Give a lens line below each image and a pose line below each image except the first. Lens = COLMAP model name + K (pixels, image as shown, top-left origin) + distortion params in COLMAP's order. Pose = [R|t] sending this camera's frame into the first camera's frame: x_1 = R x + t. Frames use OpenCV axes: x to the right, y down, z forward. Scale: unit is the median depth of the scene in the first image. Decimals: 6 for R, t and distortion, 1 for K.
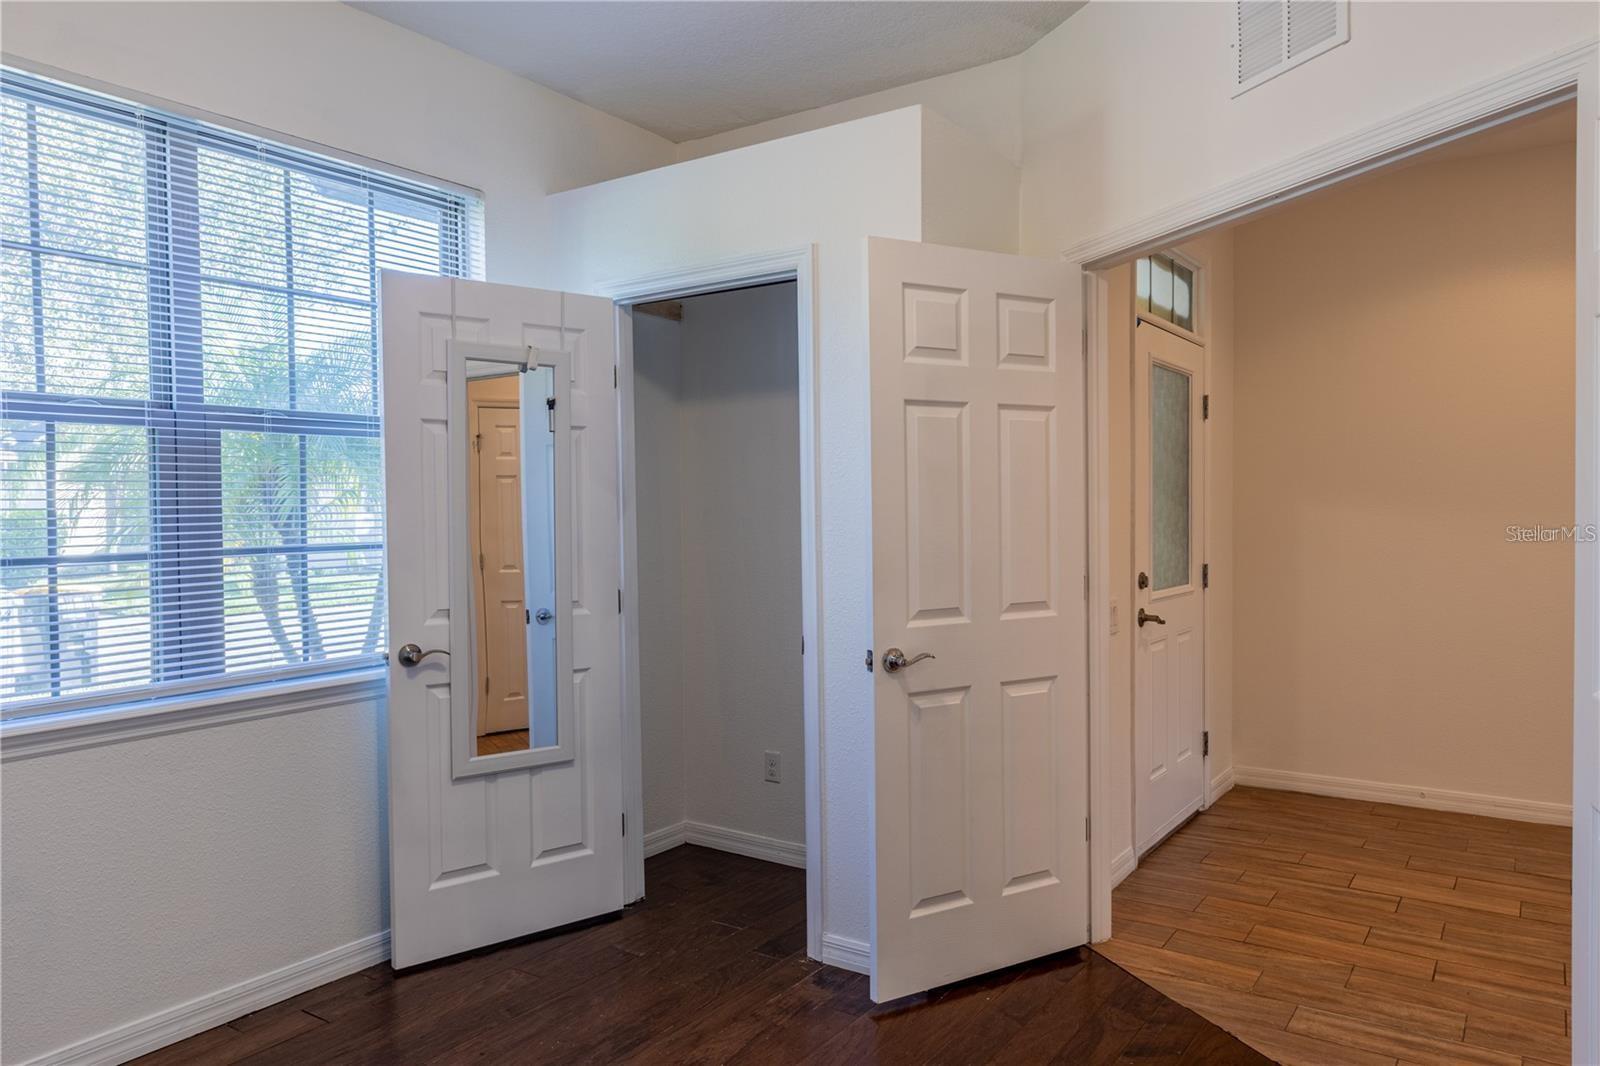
lens RADIAL K [[1079.0, 0, 801.4], [0, 1079.0, 545.5], [0, 0, 1]] dist [0.007968, -0.009311]
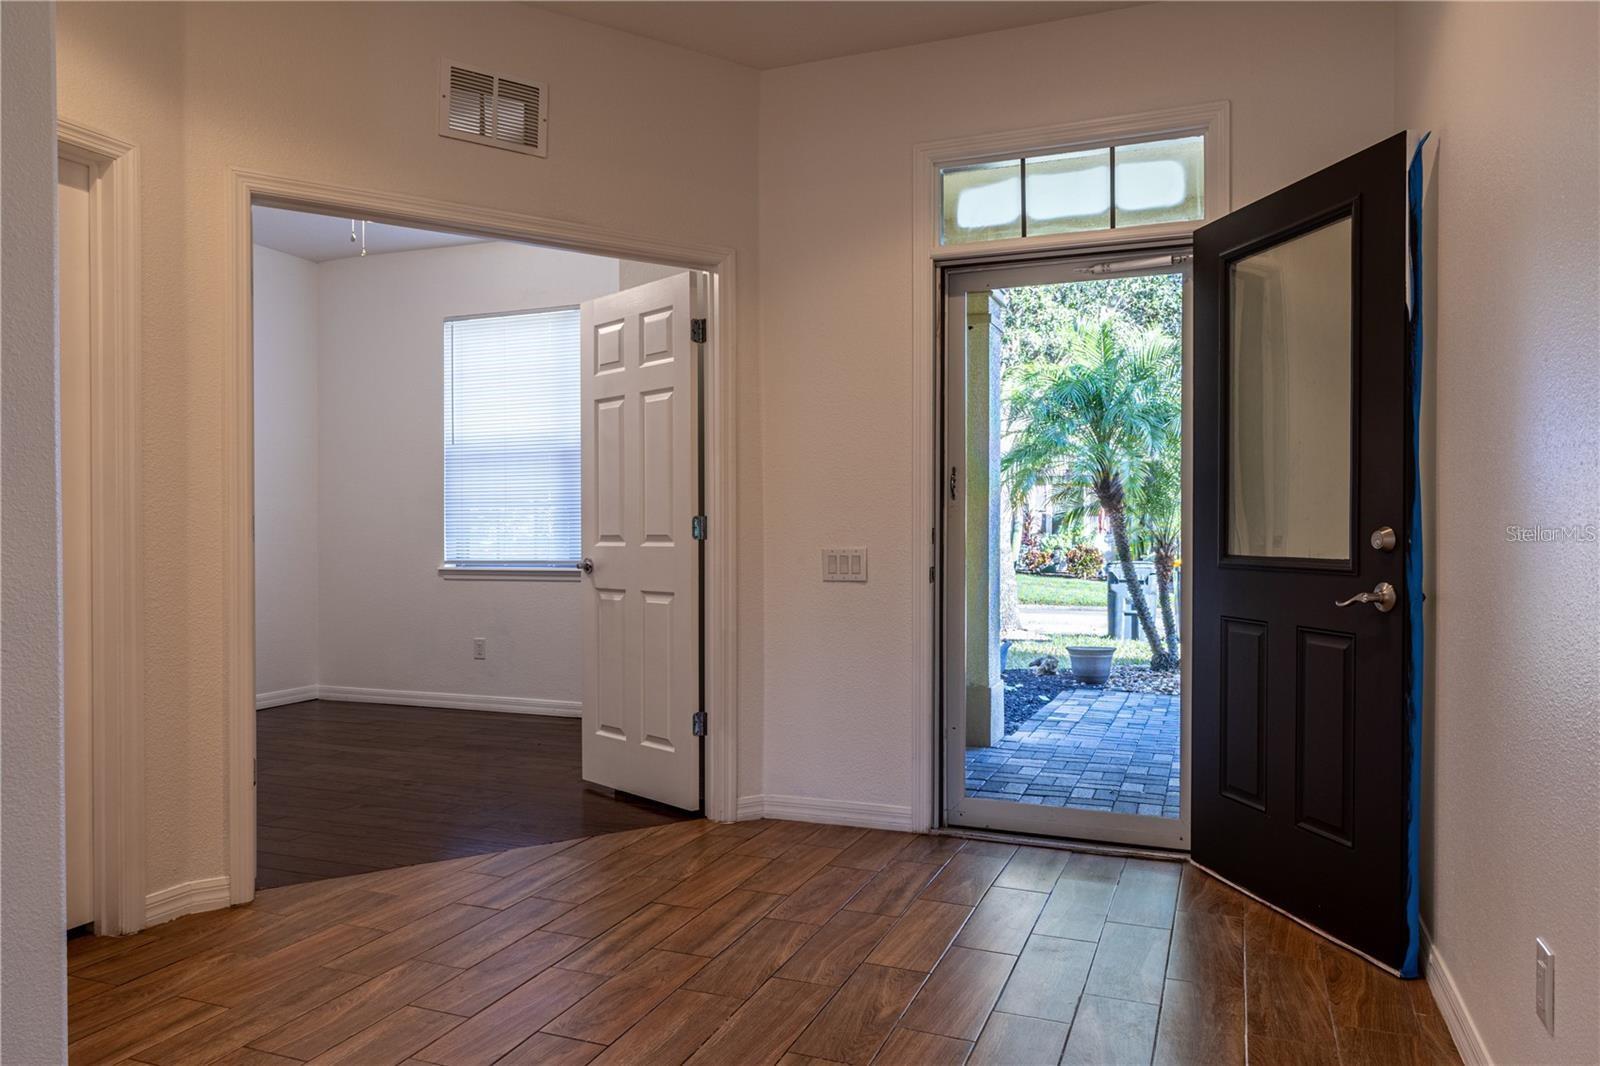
lens RADIAL K [[1079.0, 0, 798.6], [0, 1079.0, 543.3], [0, 0, 1]] dist [0.007968, -0.009311]
pose [[0.230793, 0.027999, -0.972600, 1.679933], [-0.014685, 0.999572, 0.025291, 0.027890], [0.972892, 0.008446, 0.231105, 0.918269]]
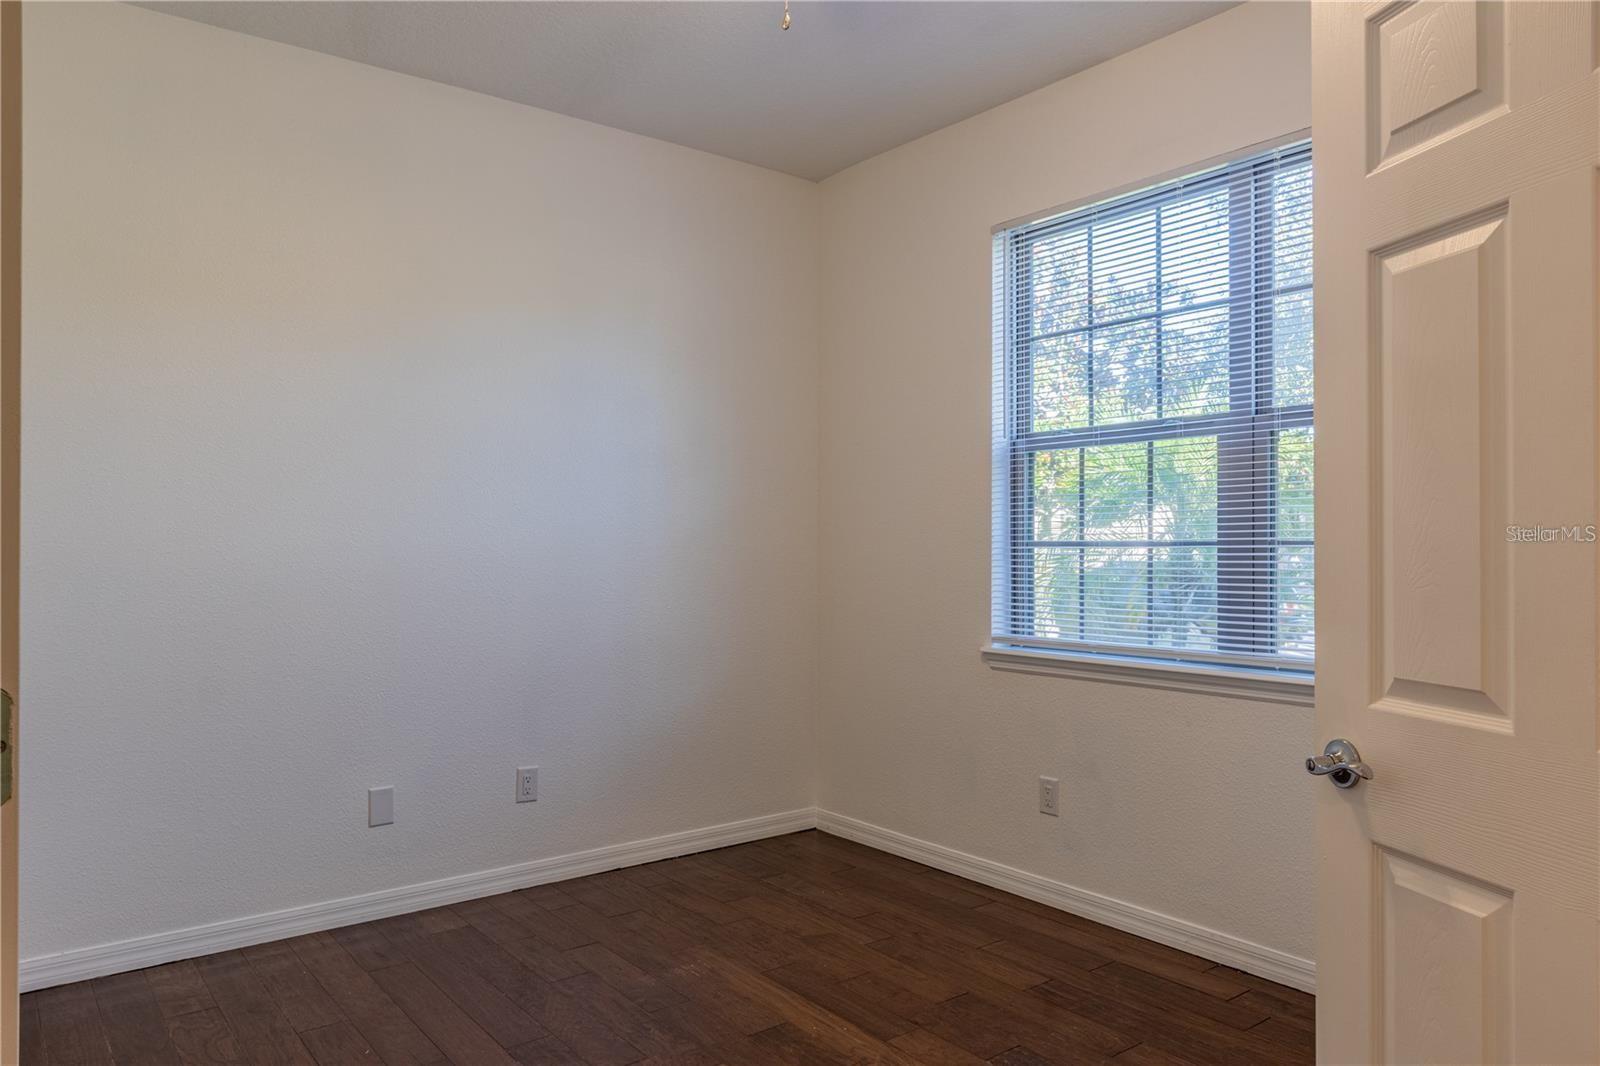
lens RADIAL K [[1079.0, 0, 797.8], [0, 1079.0, 522.6], [0, 0, 1]] dist [0.007968, -0.009311]
pose [[-0.299519, -0.005630, -0.954074, 0.646820], [-0.011291, 0.999933, -0.002356, -0.004968], [0.954023, 0.010067, -0.299563, 0.889905]]
